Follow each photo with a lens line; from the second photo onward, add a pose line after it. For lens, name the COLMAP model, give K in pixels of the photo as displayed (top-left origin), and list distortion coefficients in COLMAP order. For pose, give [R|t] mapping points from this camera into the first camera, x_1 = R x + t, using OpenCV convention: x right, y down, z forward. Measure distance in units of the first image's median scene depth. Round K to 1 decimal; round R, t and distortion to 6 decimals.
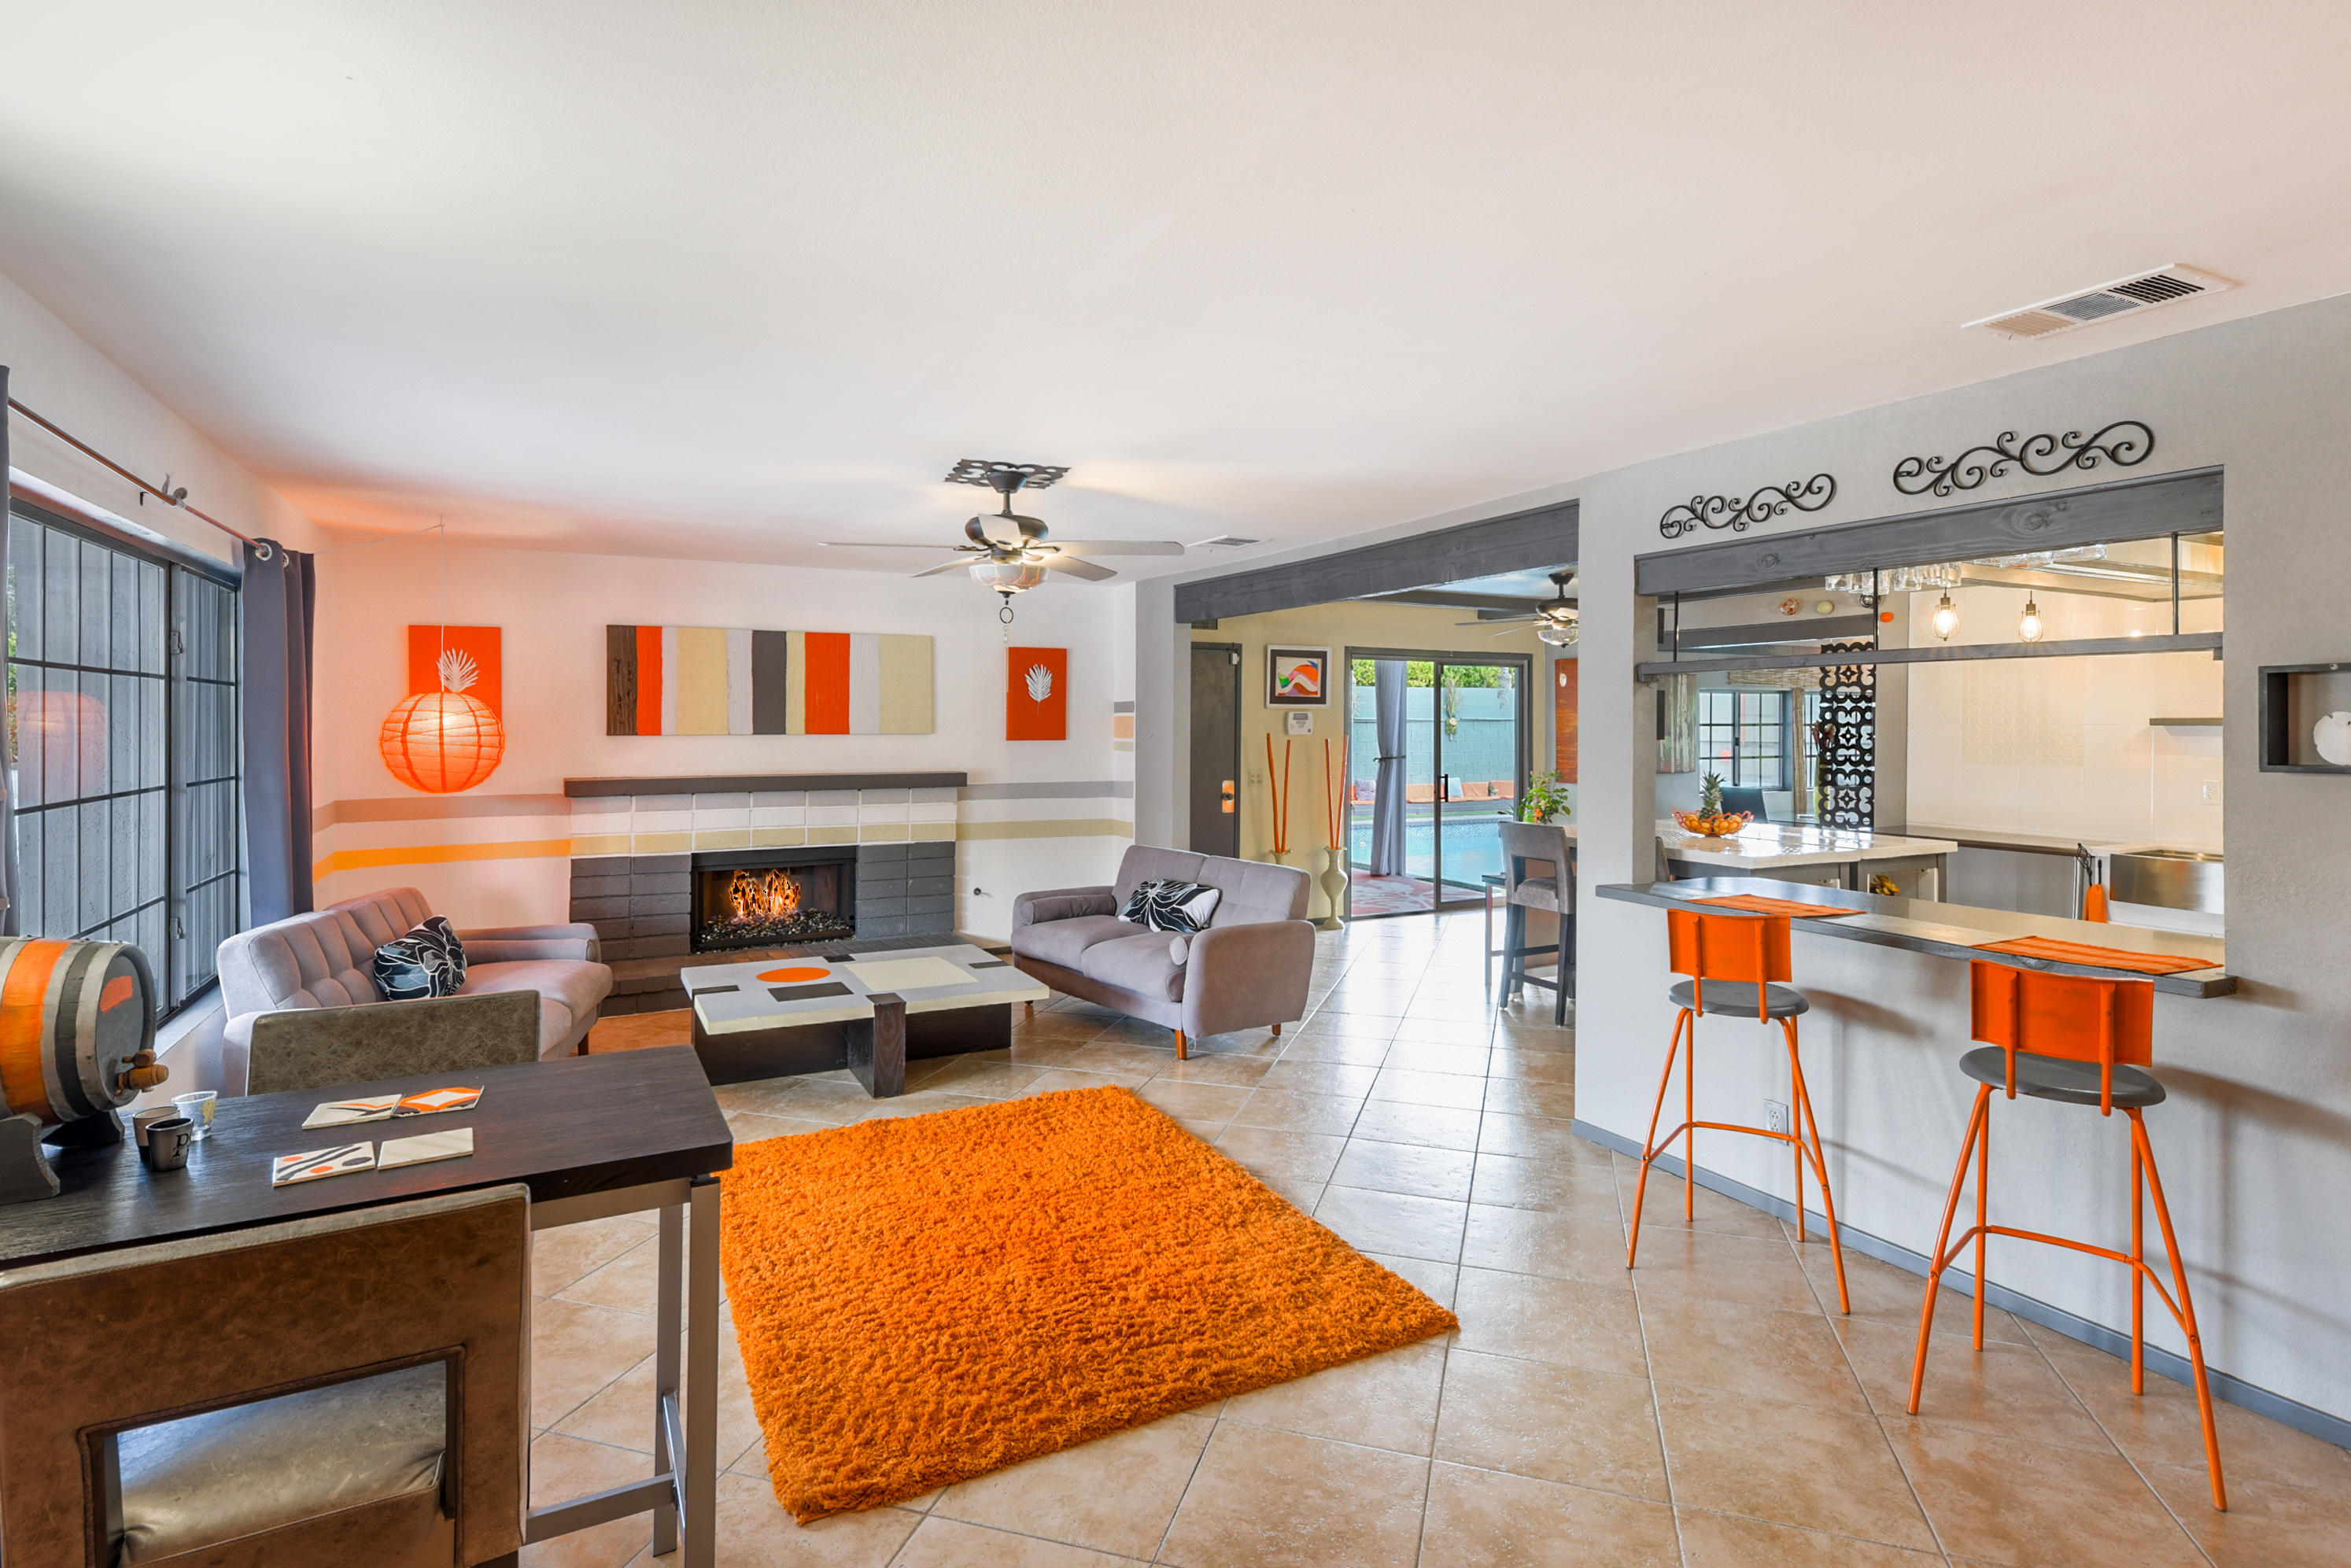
lens RADIAL K [[1177.5, 0, 1177.4], [0, 1177.5, 713.7], [0, 0, 1]] dist [0.001087, 0.000097]
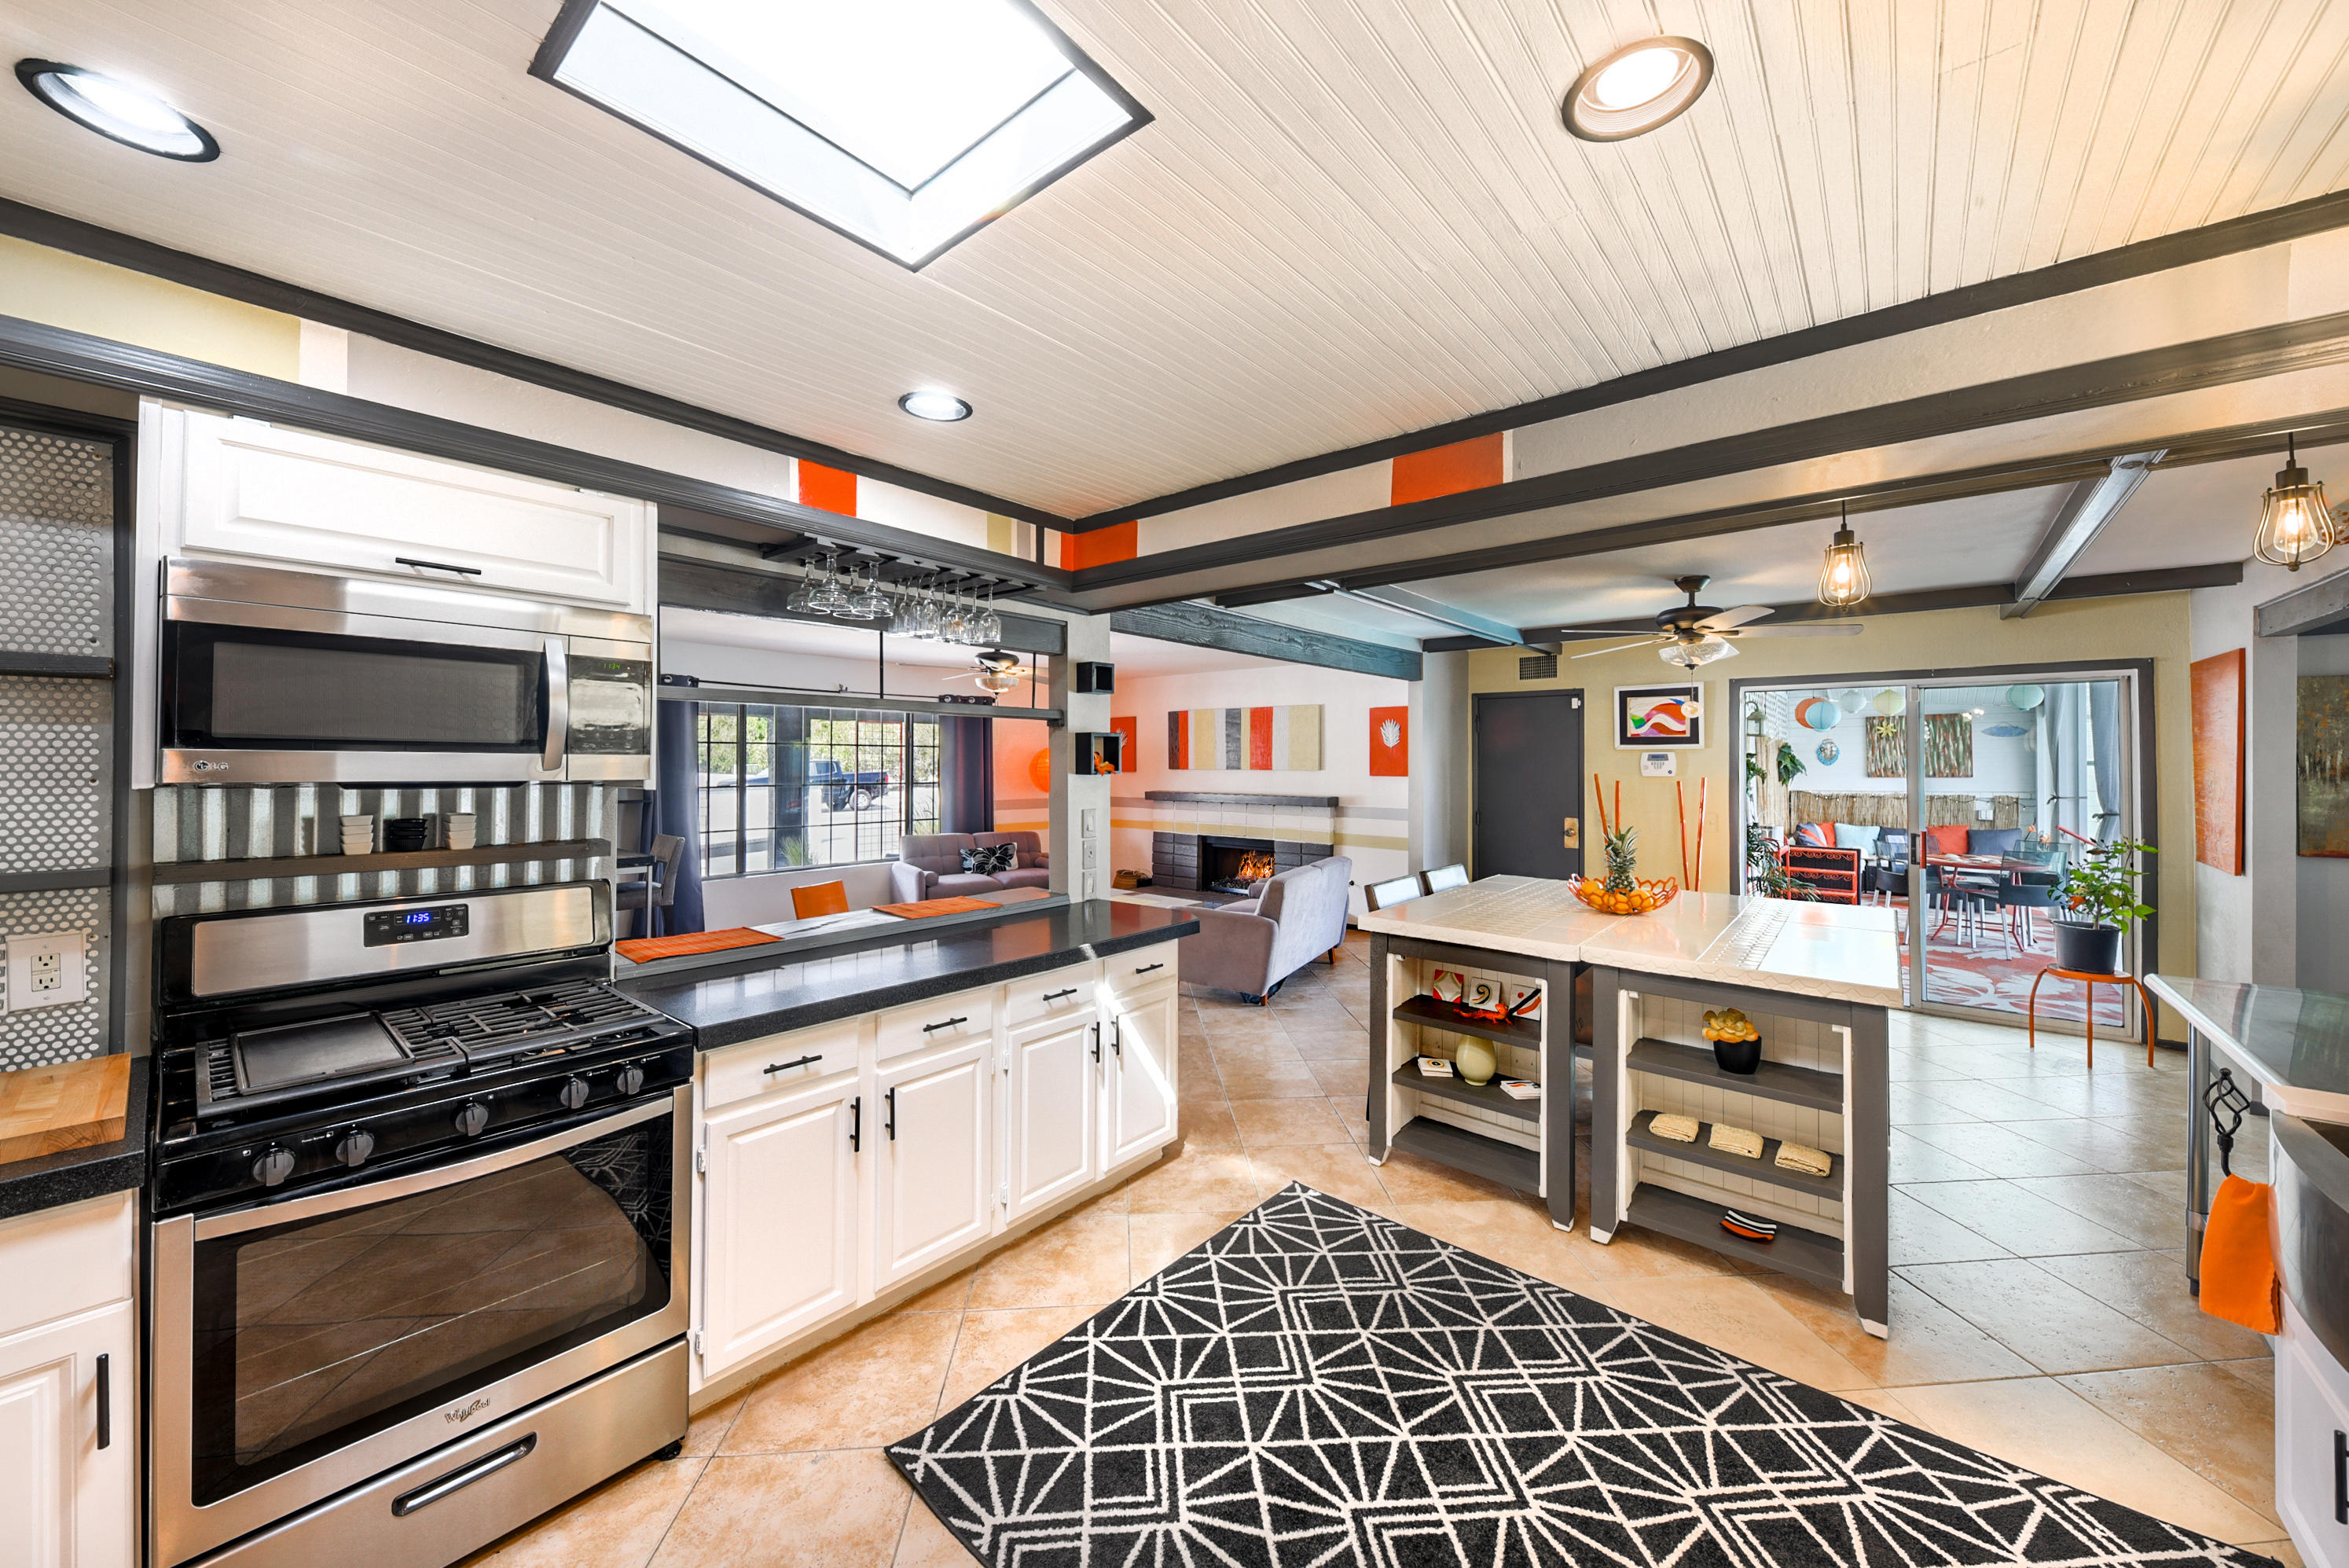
lens RADIAL K [[843.9, 0, 1186.7], [0, 843.9, 766.3], [0, 0, 1]] dist [0.000219, -0.000392]
pose [[0.375683, 0.003635, -0.926741, 0.764654], [0.003407, 0.999980, 0.005304, 0.006039], [0.926742, -0.005150, 0.375664, 0.482394]]
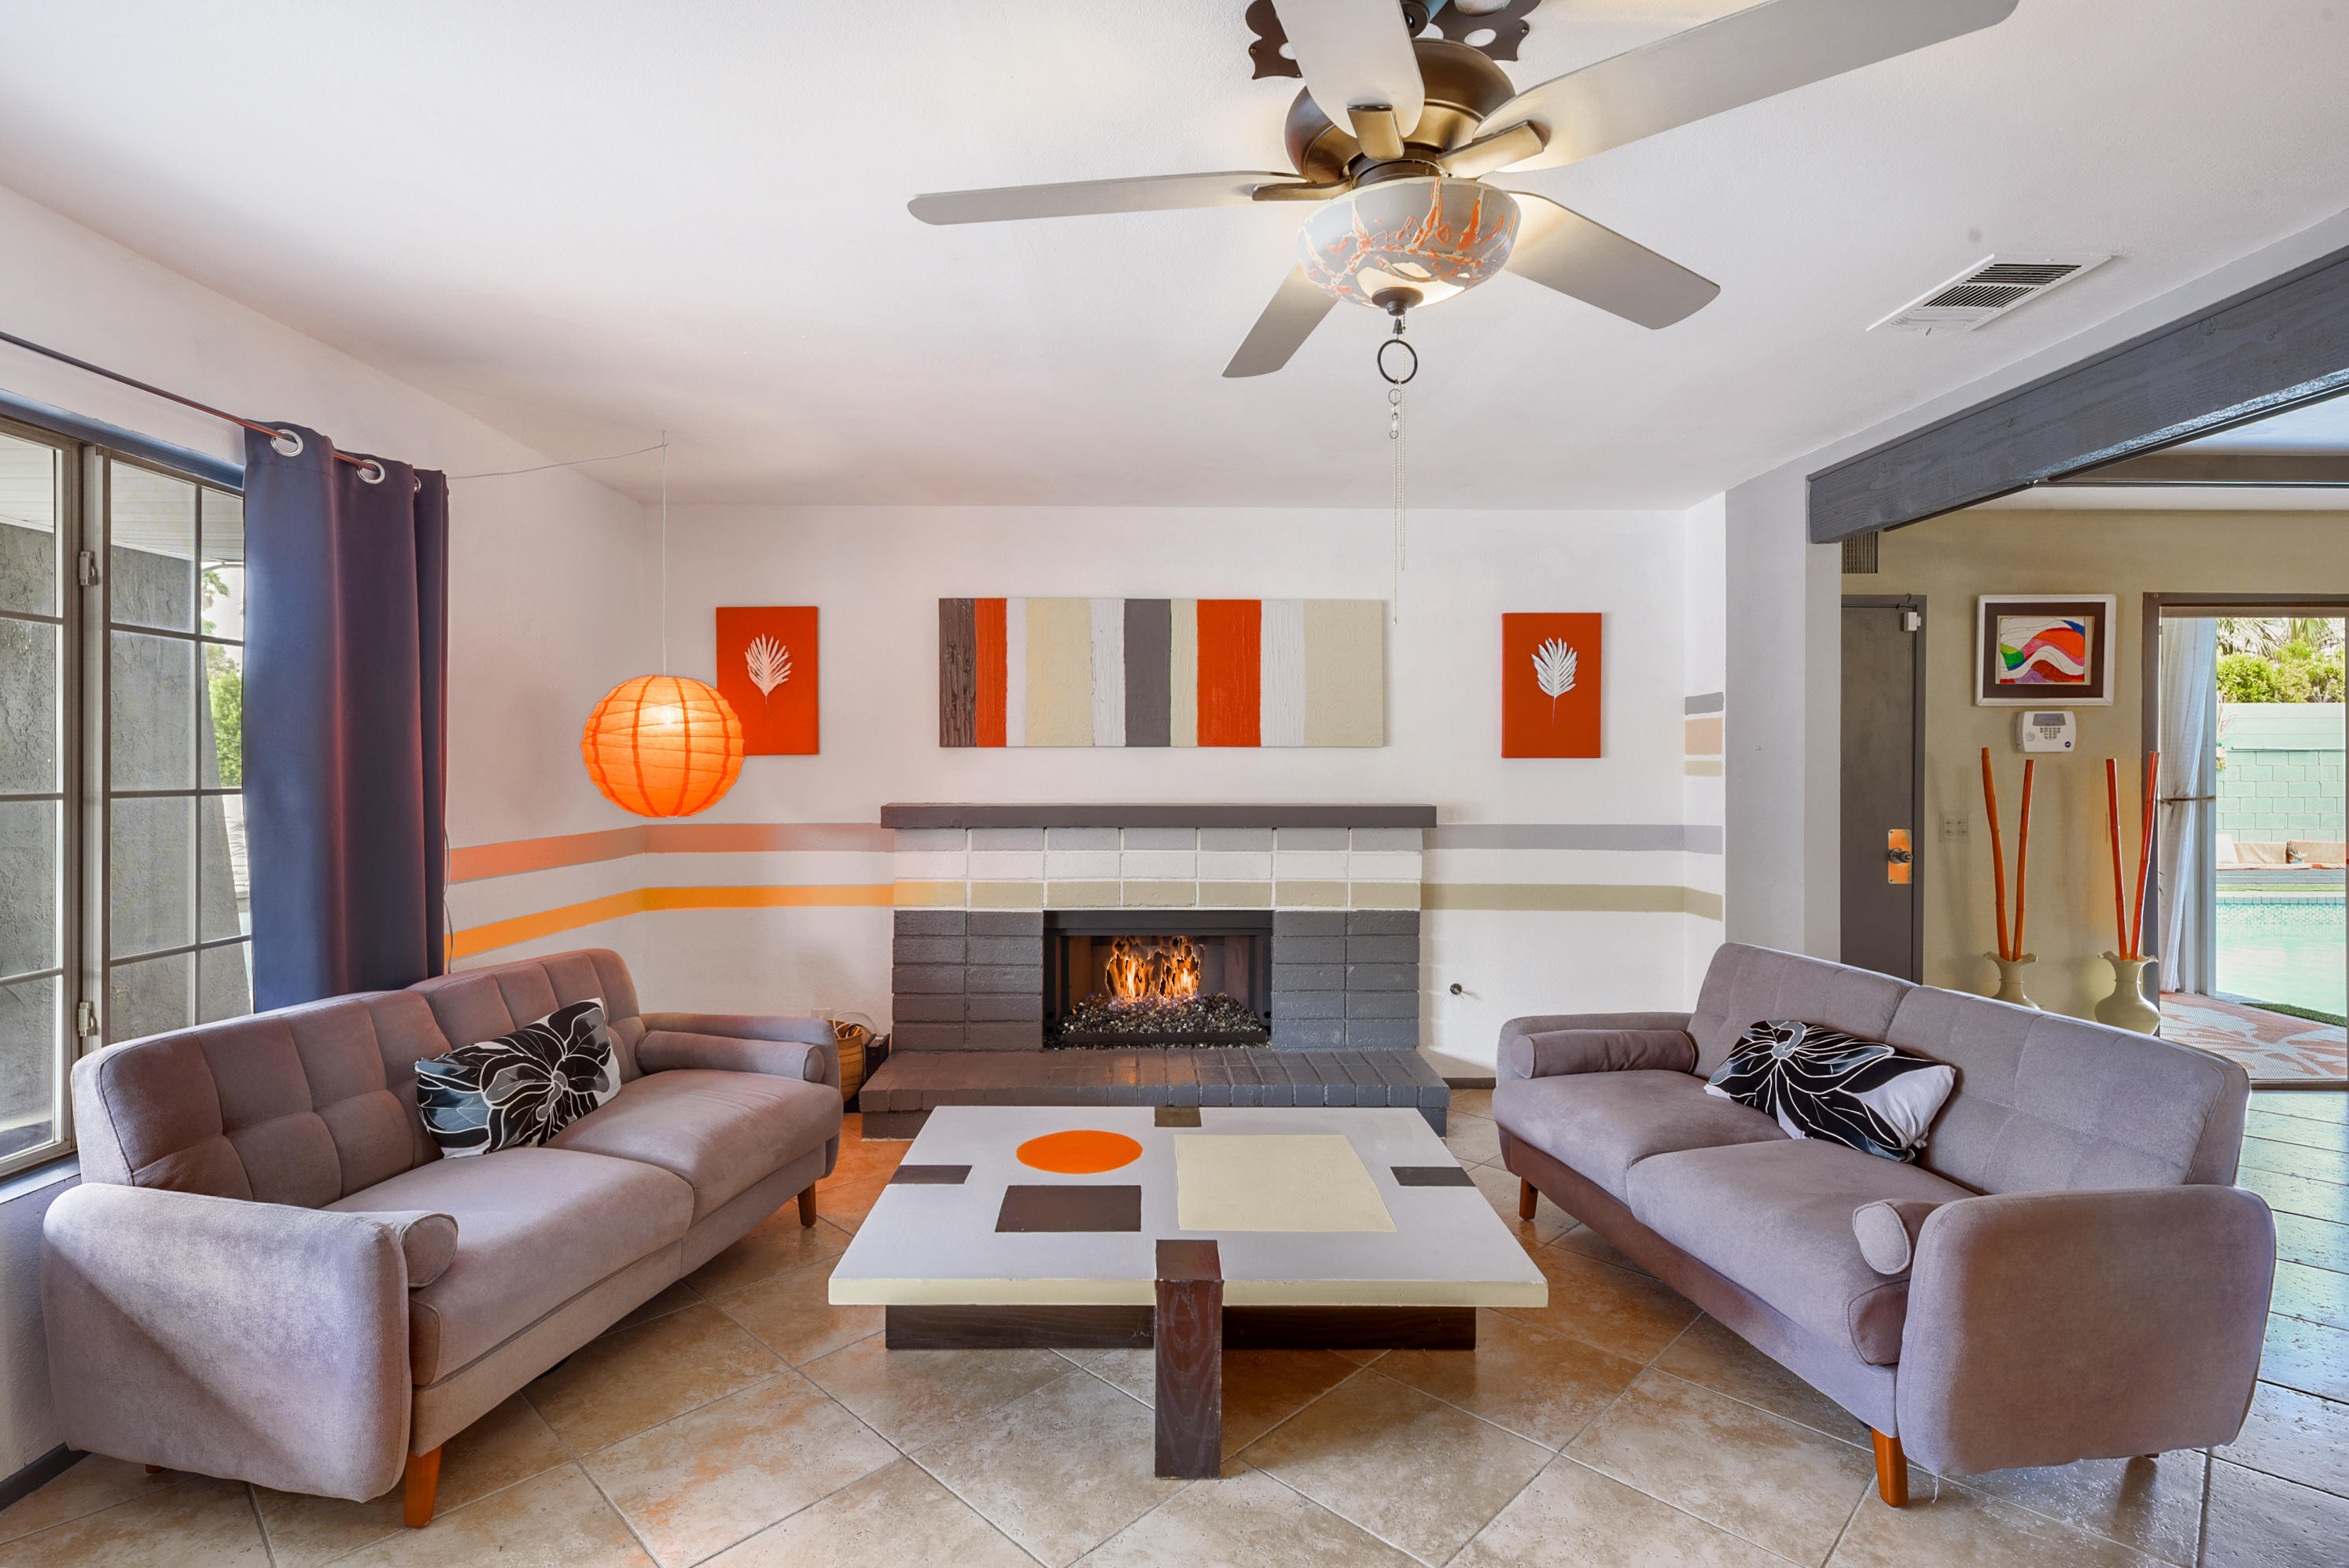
lens RADIAL K [[1126.4, 0, 1162.6], [0, 1126.4, 761.1], [0, 0, 1]] dist [0.012748, 0.000741]
pose [[0.889554, -0.002542, -0.456823, -0.031472], [0.003665, 0.999992, 0.001573, 0.025340], [0.456816, -0.003074, 0.889556, 0.407334]]
